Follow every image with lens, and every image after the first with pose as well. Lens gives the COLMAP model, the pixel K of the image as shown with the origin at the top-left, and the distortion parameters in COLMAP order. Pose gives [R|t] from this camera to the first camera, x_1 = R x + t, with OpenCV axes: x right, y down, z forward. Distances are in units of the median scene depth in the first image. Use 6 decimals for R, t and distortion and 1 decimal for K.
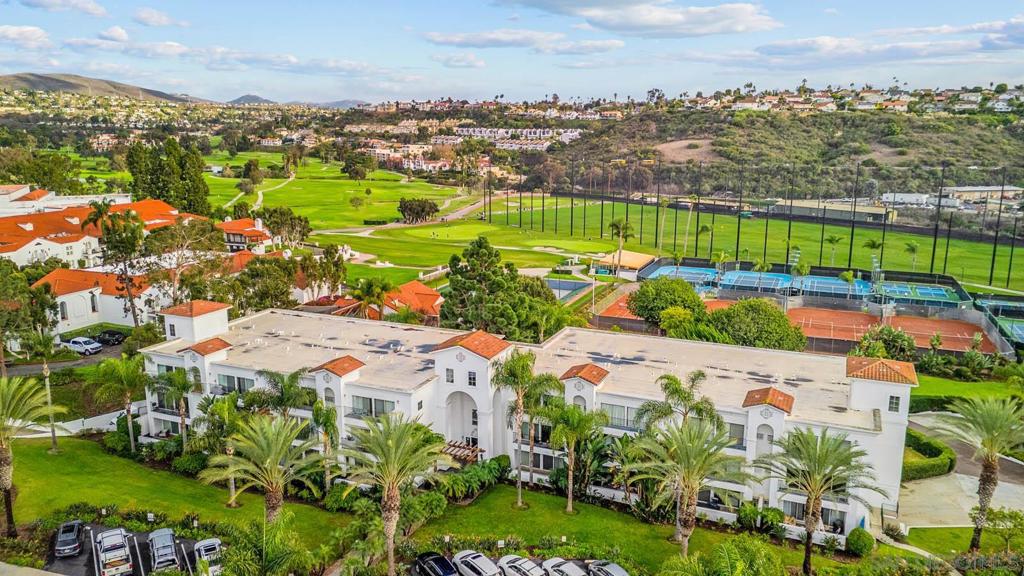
lens RADIAL K [[755.0, 0, 512.0], [0, 755.0, 288.0], [0, 0, 1]] dist [0.101593, -0.119226]
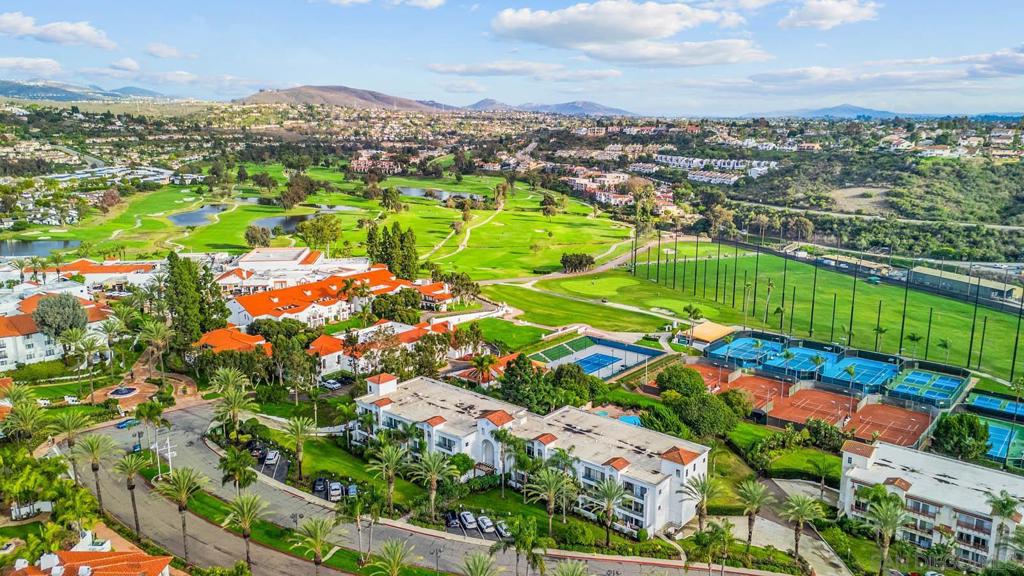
lens RADIAL K [[755.0, 0, 512.0], [0, 755.0, 288.0], [0, 0, 1]] dist [0.101593, -0.119226]
pose [[0.957587, 0.063257, -0.281114, 0.092120], [-0.062337, 0.997980, 0.012221, -0.051353], [0.281319, 0.005821, 0.959597, -0.163689]]
